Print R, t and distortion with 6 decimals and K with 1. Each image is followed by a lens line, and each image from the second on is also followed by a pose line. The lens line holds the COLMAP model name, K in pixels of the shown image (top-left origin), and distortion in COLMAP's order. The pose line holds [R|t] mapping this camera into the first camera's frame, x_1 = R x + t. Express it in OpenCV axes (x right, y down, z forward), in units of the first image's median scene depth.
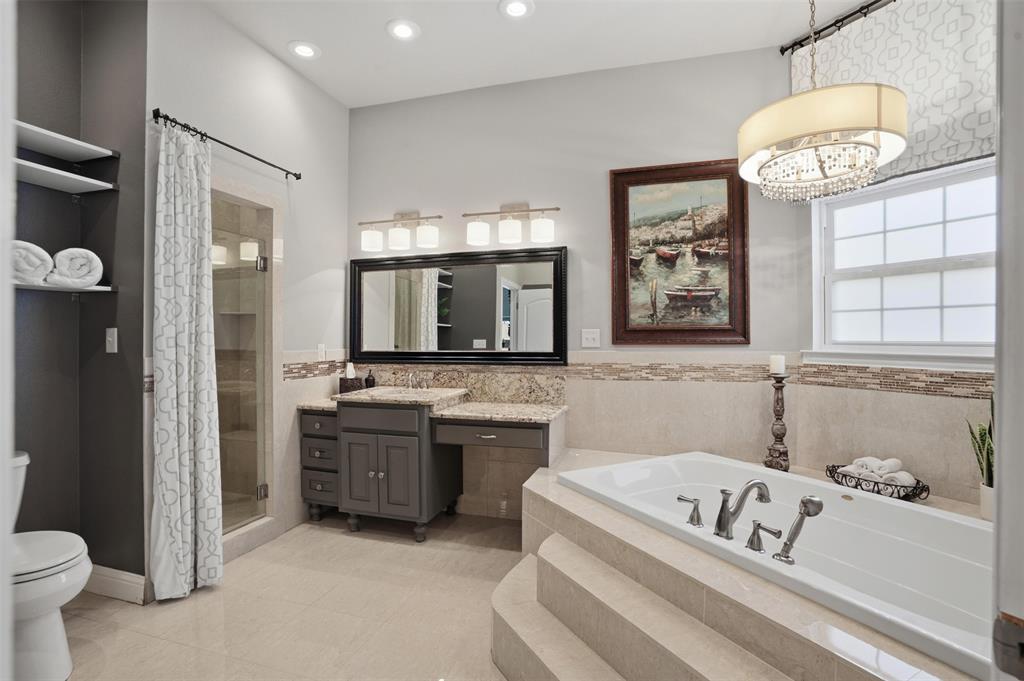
lens RADIAL K [[479.6, 0, 516.6], [0, 479.6, 341.8], [0, 0, 1]] dist [-0.070889, 0.028486]
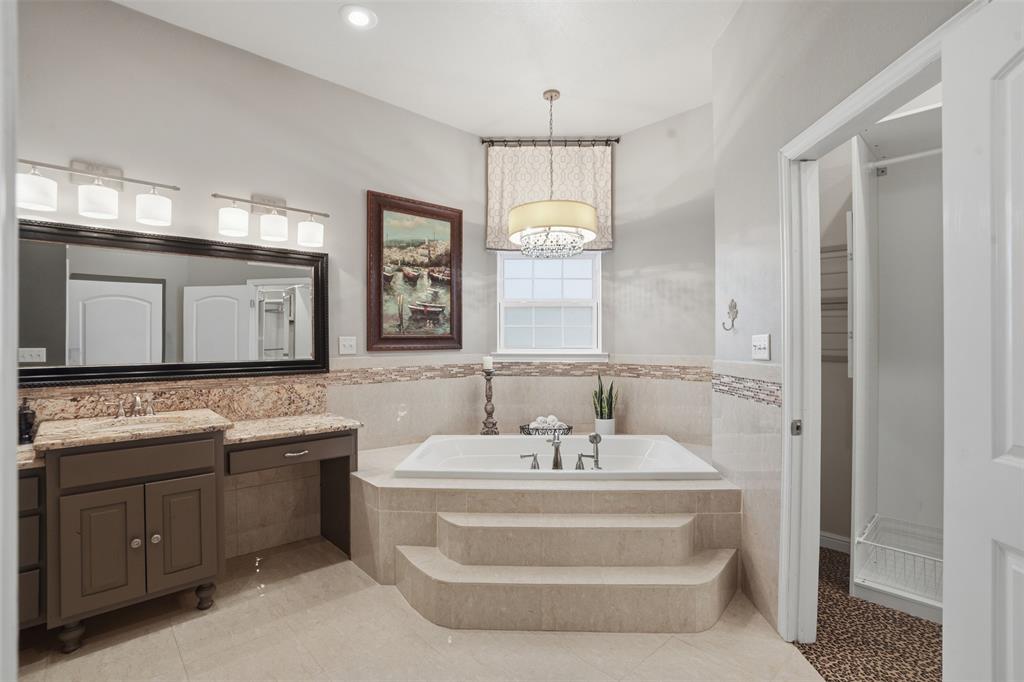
lens RADIAL K [[479.6, 0, 516.6], [0, 479.6, 342.3], [0, 0, 1]] dist [-0.070889, 0.028486]
pose [[0.507947, -0.000789, 0.861388, -0.584635], [0.008324, 0.999957, -0.003993, -0.007288], [-0.861348, 0.009199, 0.507932, 0.166881]]
